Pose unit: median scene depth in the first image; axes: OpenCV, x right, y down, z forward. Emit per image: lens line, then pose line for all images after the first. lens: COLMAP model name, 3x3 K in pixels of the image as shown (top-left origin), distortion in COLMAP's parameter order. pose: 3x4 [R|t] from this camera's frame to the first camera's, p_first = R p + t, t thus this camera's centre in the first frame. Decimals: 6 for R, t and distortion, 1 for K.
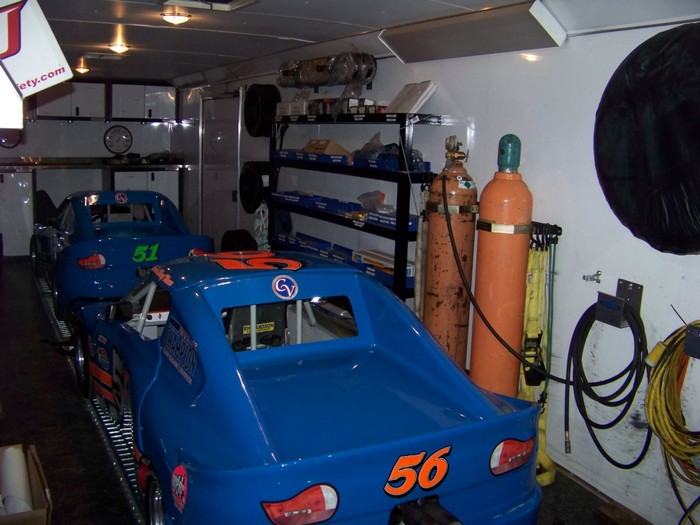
lens RADIAL K [[735.1, 0, 354.2], [0, 735.1, 259.6], [0, 0, 1]] dist [-0.259256, 0.347605]
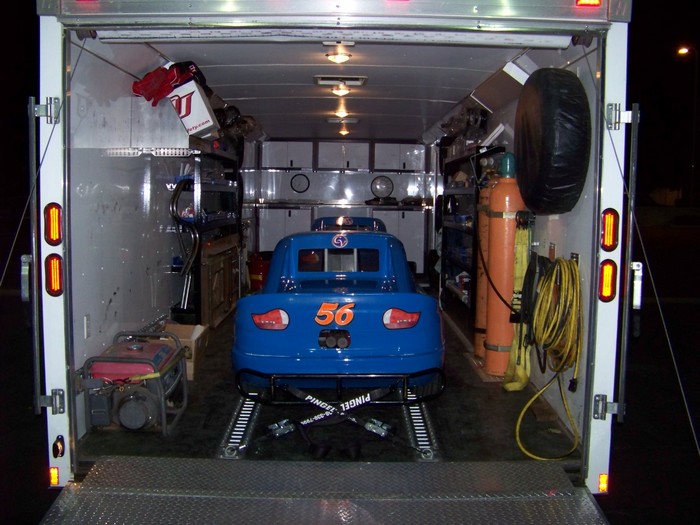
lens RADIAL K [[735.1, 0, 354.2], [0, 735.1, 259.6], [0, 0, 1]] dist [-0.259256, 0.347605]
pose [[0.885218, 0.022831, -0.464615, 0.647796], [-0.067793, 0.994463, -0.080296, 0.189978], [0.460209, 0.102578, 0.881865, -0.442601]]
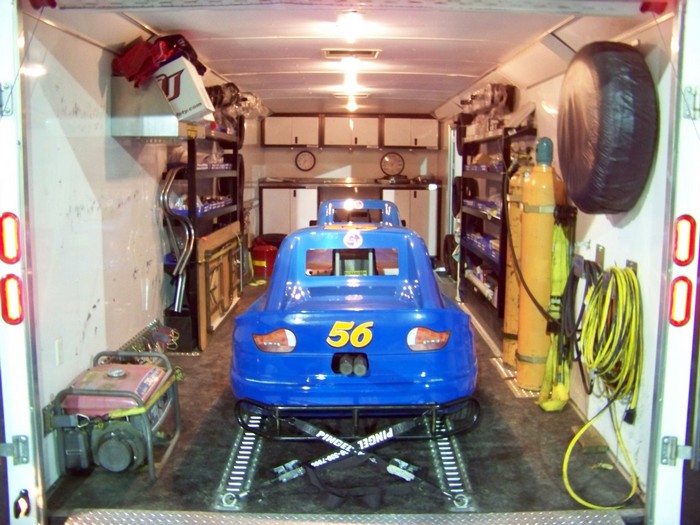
lens RADIAL K [[735.1, 0, 354.2], [0, 735.1, 259.6], [0, 0, 1]] dist [-0.259256, 0.347605]
pose [[0.882243, 0.036440, -0.469383, 0.541595], [-0.061608, 0.997363, -0.038368, 0.118803], [0.466747, 0.062767, 0.882161, -0.289530]]
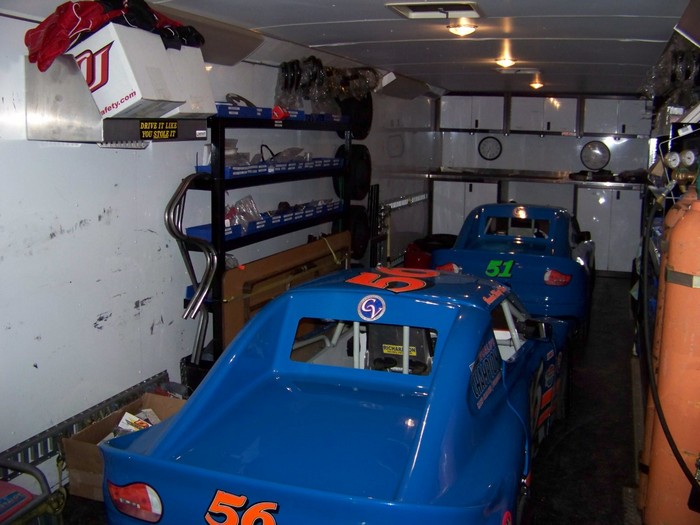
lens RADIAL K [[735.1, 0, 354.2], [0, 735.1, 259.6], [0, 0, 1]] dist [-0.259256, 0.347605]
pose [[0.668041, 0.105982, -0.736539, 0.506649], [-0.123736, 0.991847, 0.030490, -0.043705], [0.733765, 0.070768, 0.675708, 0.298260]]
